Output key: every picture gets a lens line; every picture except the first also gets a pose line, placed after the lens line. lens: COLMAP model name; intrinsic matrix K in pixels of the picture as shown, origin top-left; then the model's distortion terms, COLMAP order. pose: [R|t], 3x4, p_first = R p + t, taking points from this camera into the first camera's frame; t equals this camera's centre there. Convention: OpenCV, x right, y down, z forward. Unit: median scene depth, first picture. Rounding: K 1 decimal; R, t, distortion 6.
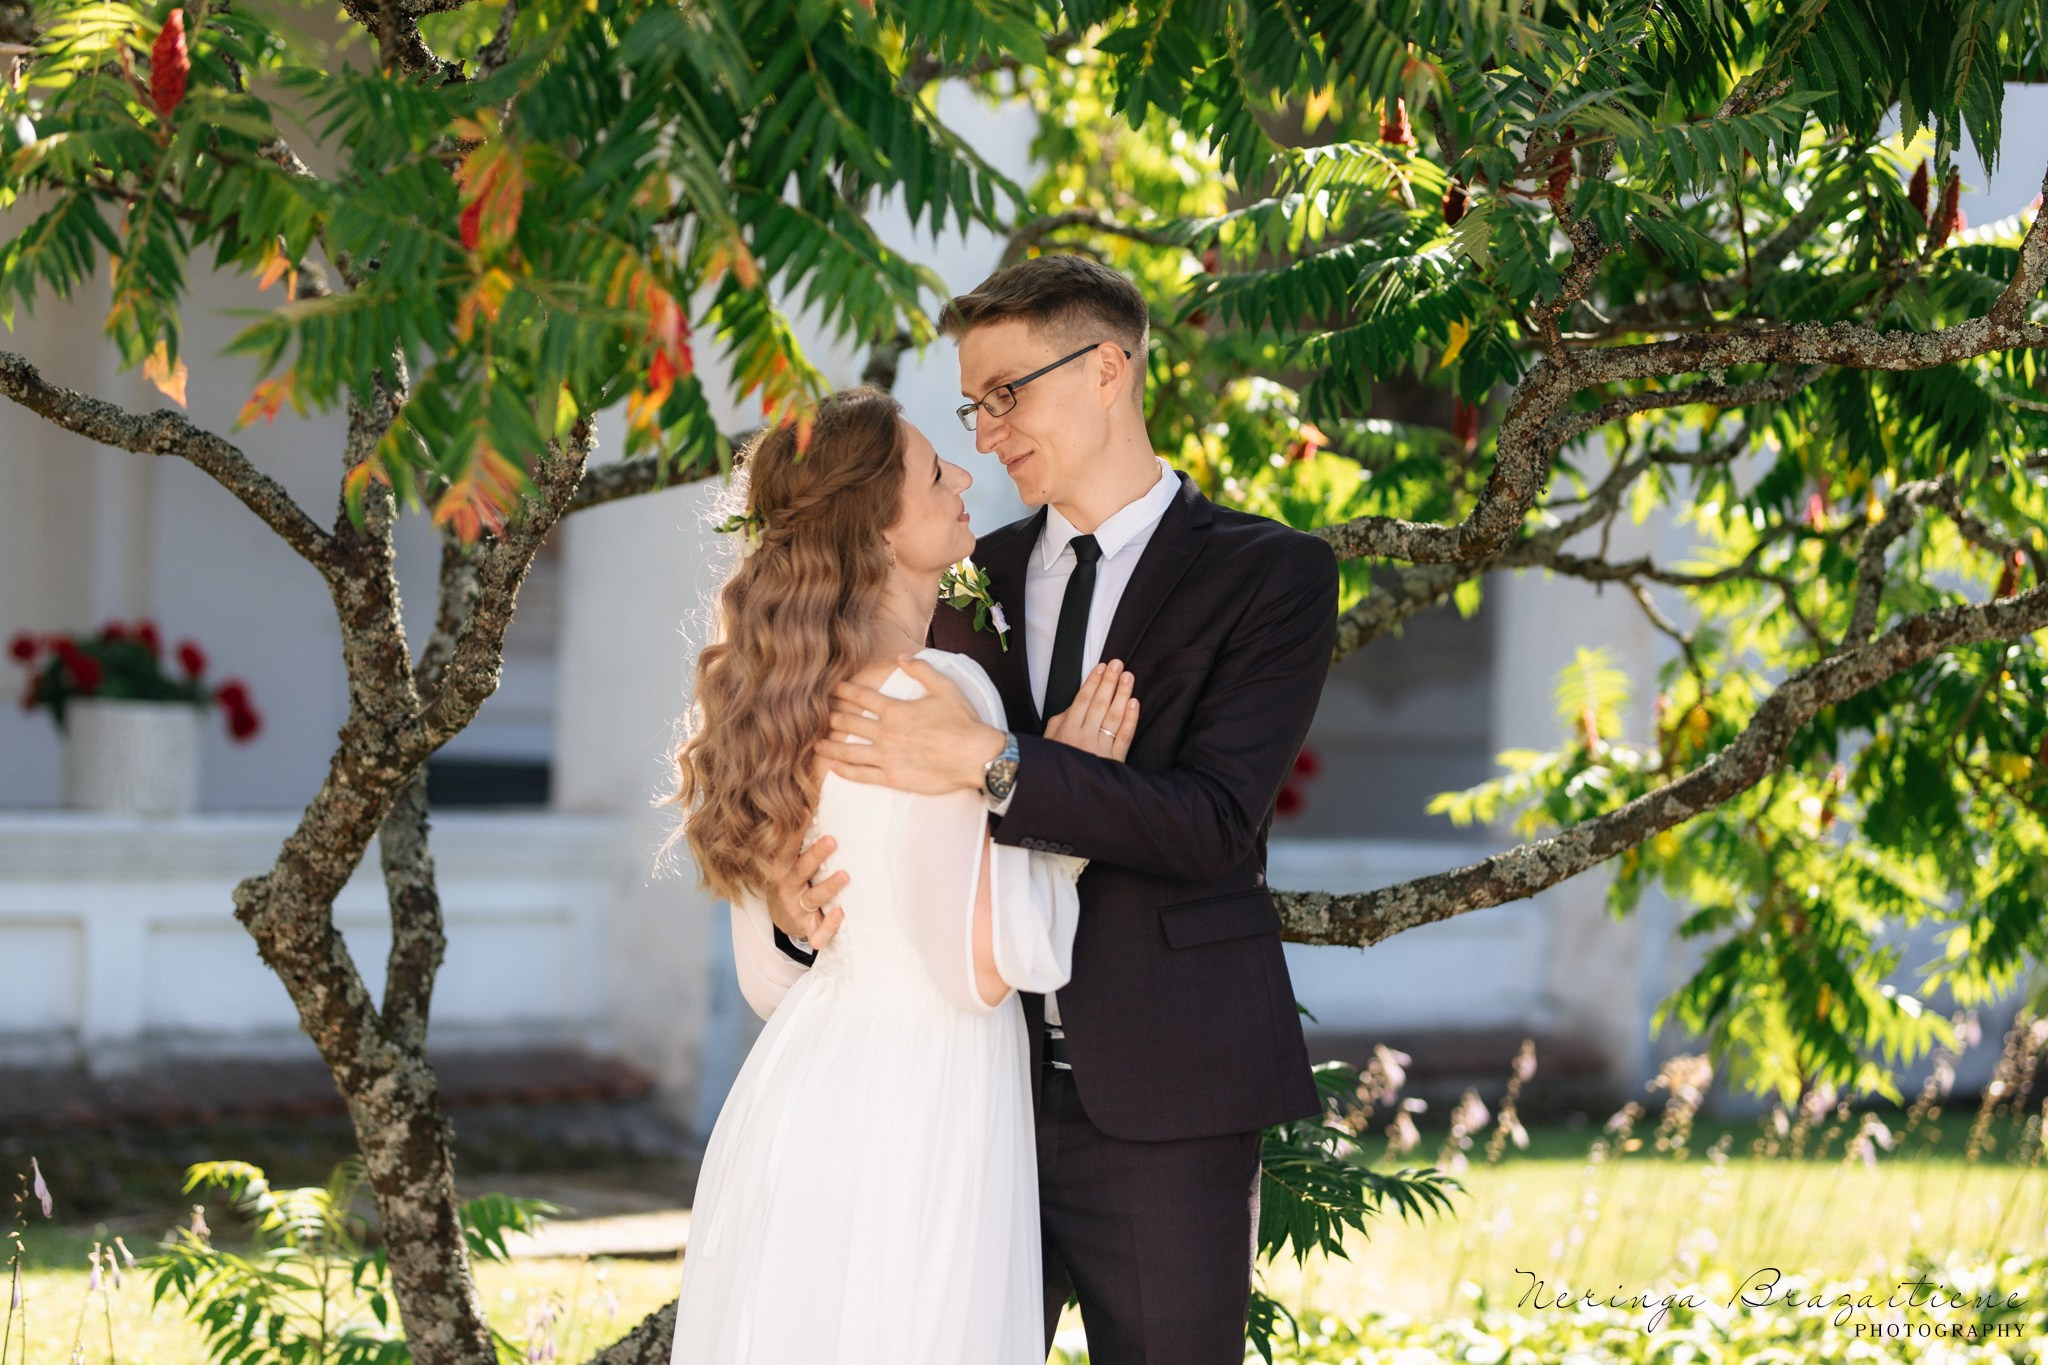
lens RADIAL K [[4752.5, 0, 1024.0], [0, 4752.5, 682.5], [0, 0, 1]] dist [0.059526, -0.854078]
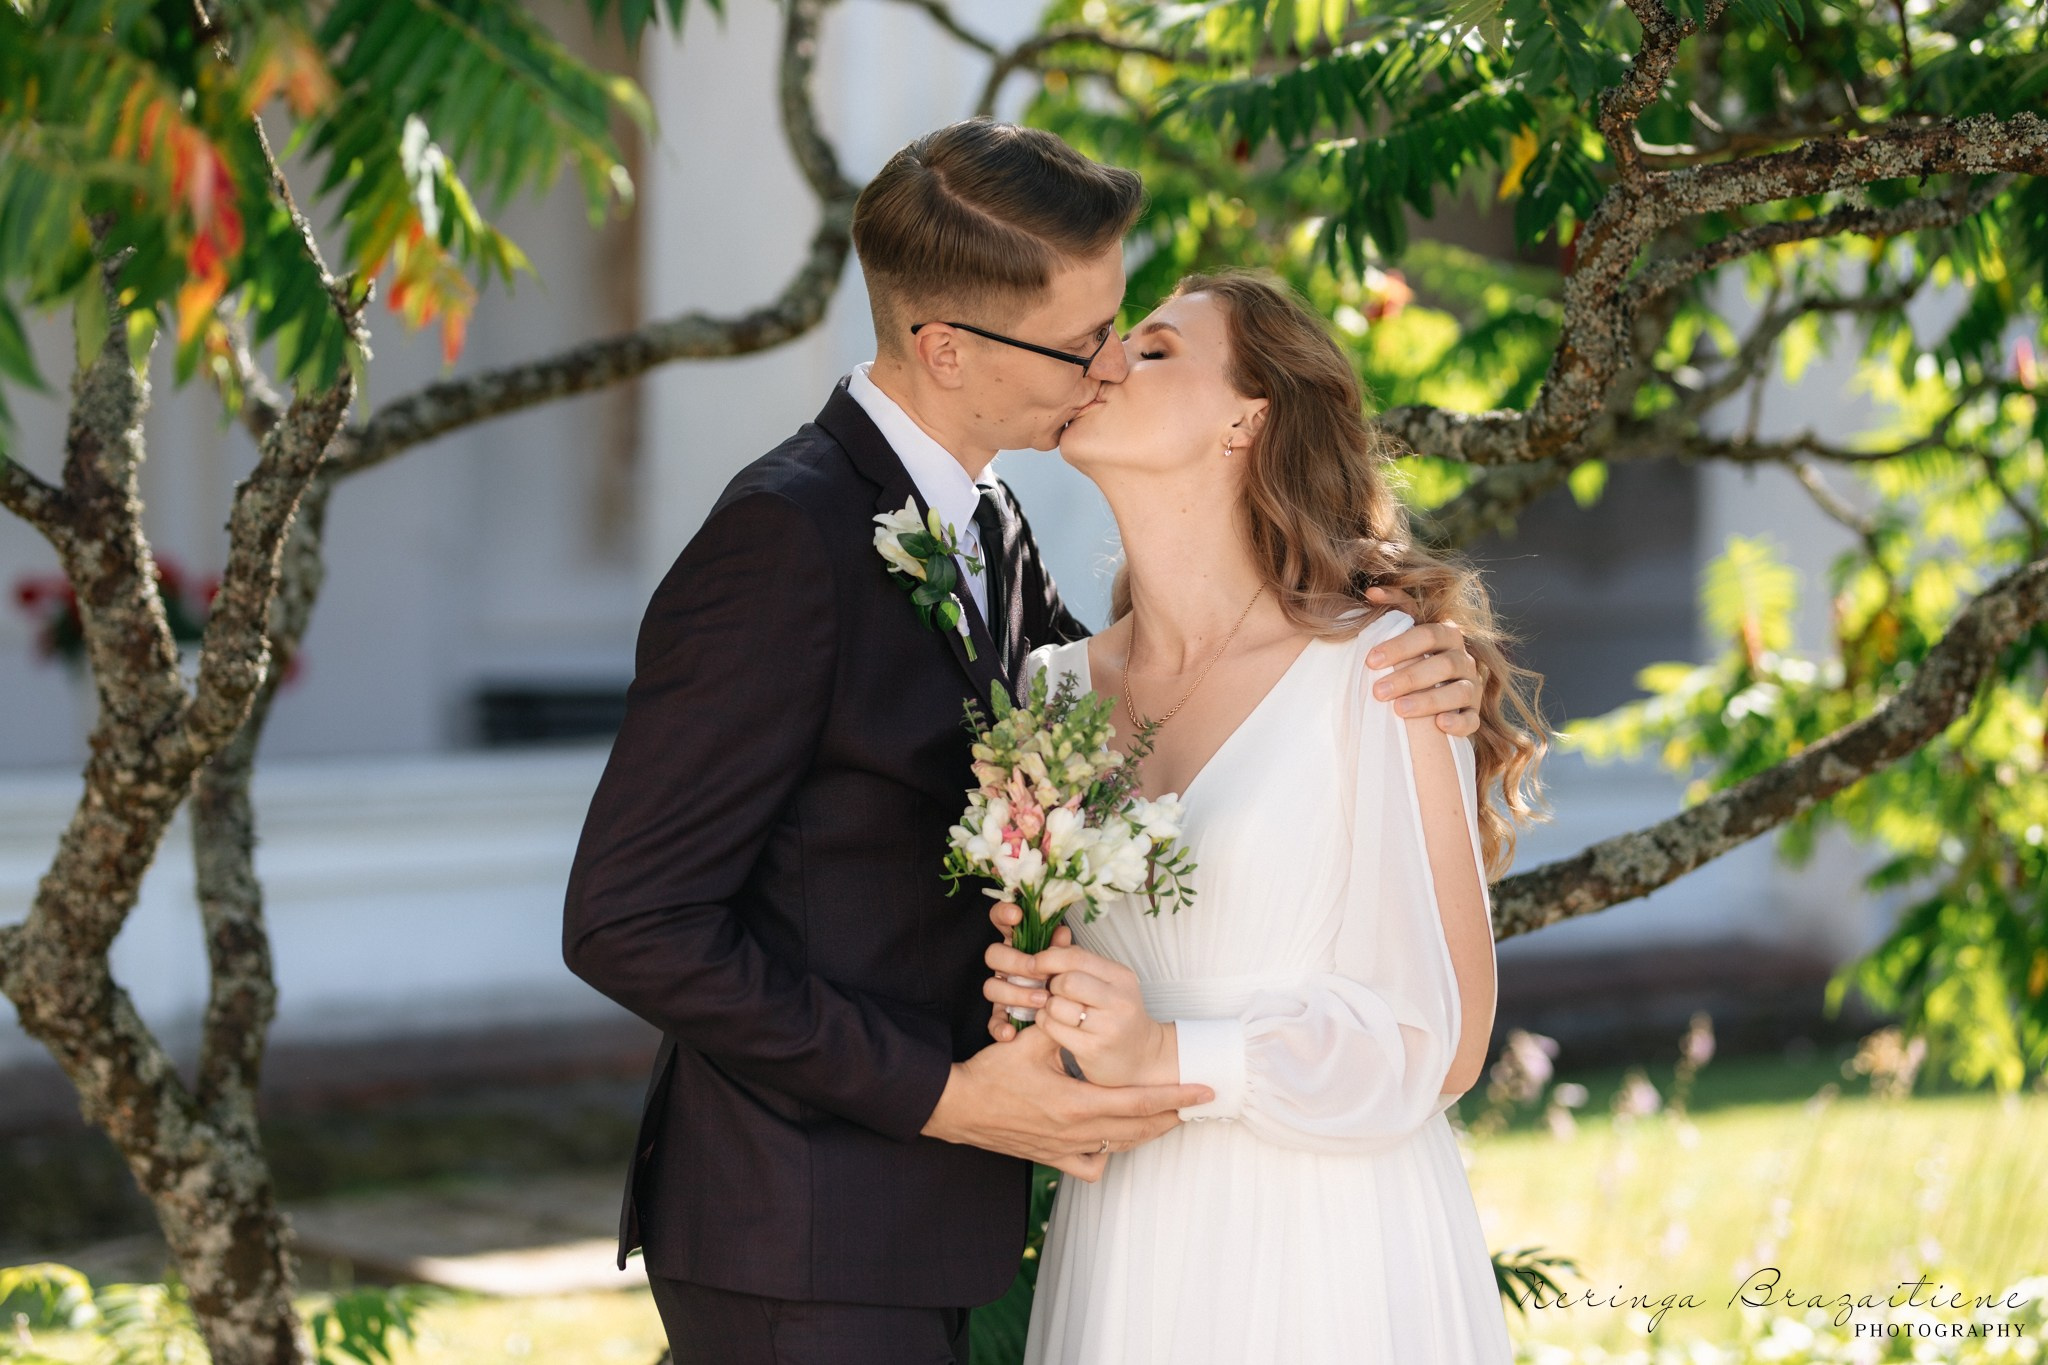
lens RADIAL K [[4752.5, 0, 1024.0], [0, 4752.5, 682.5], [0, 0, 1]] dist [0.059526, -0.854078]
pose [[0.997985, -0.039039, -0.050022, 0.045292], [0.040419, 0.998821, 0.026880, -0.013092], [0.048913, -0.028848, 0.998386, 0.231091]]
